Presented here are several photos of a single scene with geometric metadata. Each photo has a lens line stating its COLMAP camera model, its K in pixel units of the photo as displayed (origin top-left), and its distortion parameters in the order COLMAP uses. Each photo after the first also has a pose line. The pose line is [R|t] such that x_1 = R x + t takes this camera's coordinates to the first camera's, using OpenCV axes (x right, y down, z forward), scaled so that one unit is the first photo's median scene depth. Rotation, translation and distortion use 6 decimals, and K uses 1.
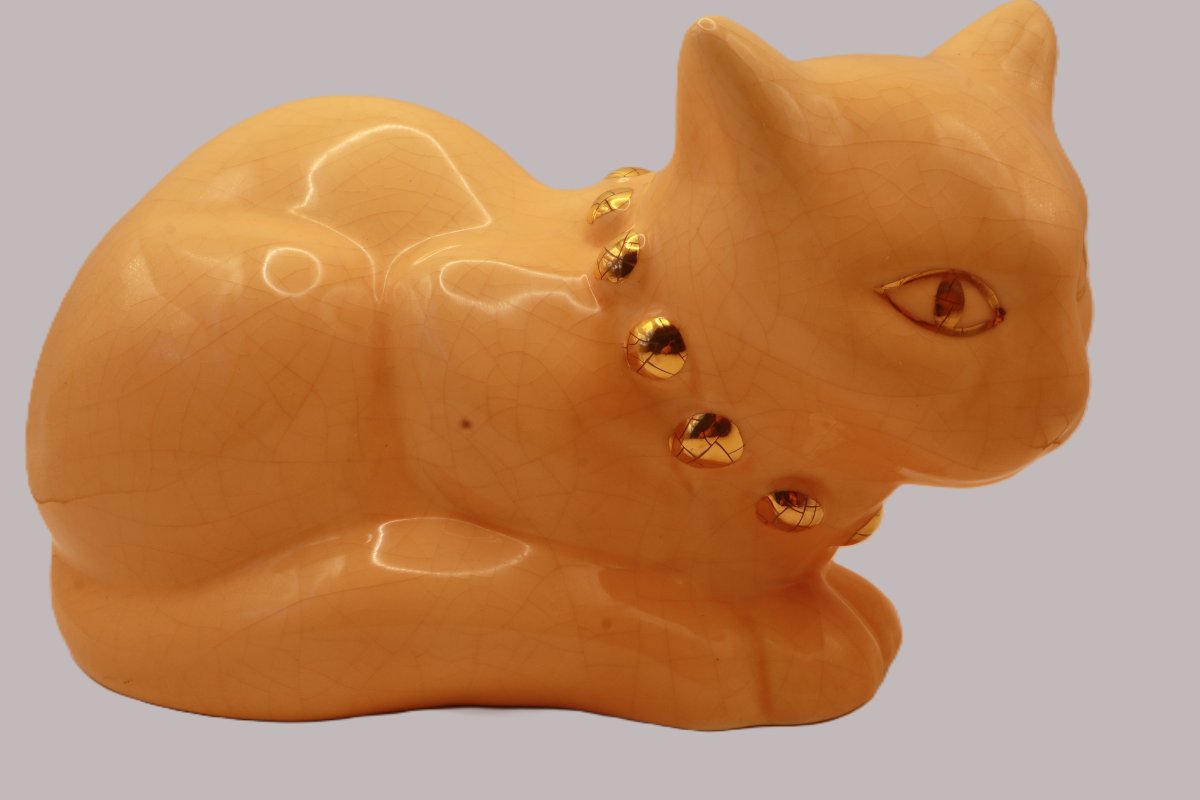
lens RADIAL K [[1022.0, 0, 600.0], [0, 1022.0, 400.0], [0, 0, 1]] dist [0.000058, 0.006739]
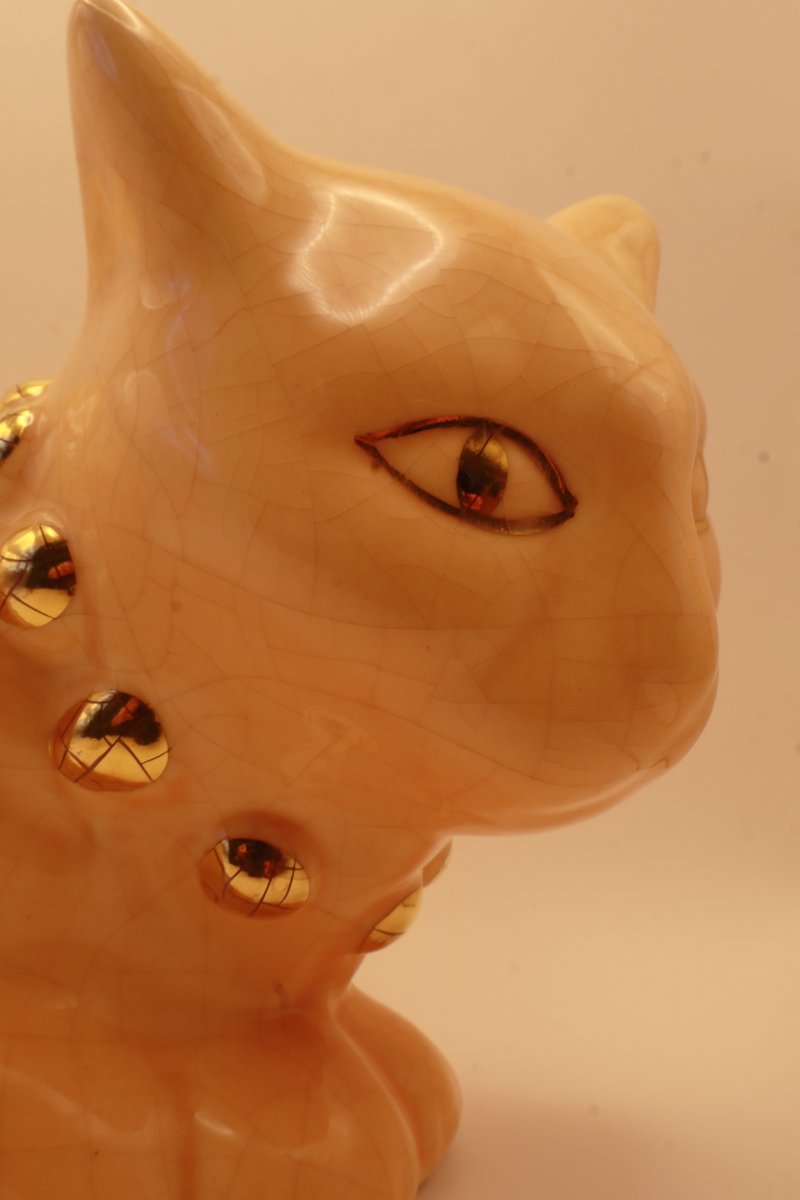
lens RADIAL K [[1022.0, 0, 399.9], [0, 1022.0, 589.9], [0, 0, 1]] dist [0.000058, 0.006739]
pose [[0.991031, 0.072172, 0.112467, 0.199000], [-0.039483, 0.962180, -0.269538, 0.108782], [-0.127667, 0.262680, 0.956400, 0.397932]]
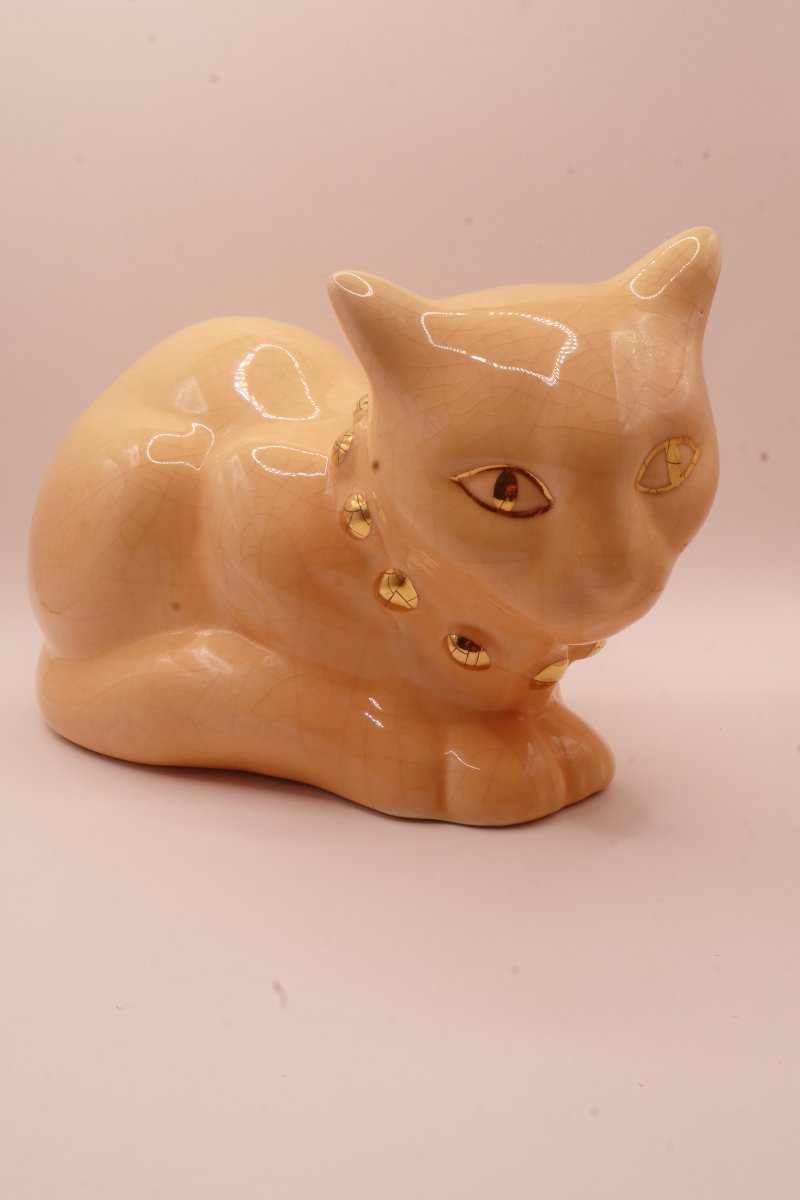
lens RADIAL K [[1022.0, 0, 399.9], [0, 1022.0, 589.9], [0, 0, 1]] dist [0.000058, 0.006739]
pose [[0.917618, 0.081298, -0.389059, 0.617170], [-0.072658, 0.996674, 0.036898, -0.008243], [0.390765, -0.005590, 0.920473, -0.188098]]
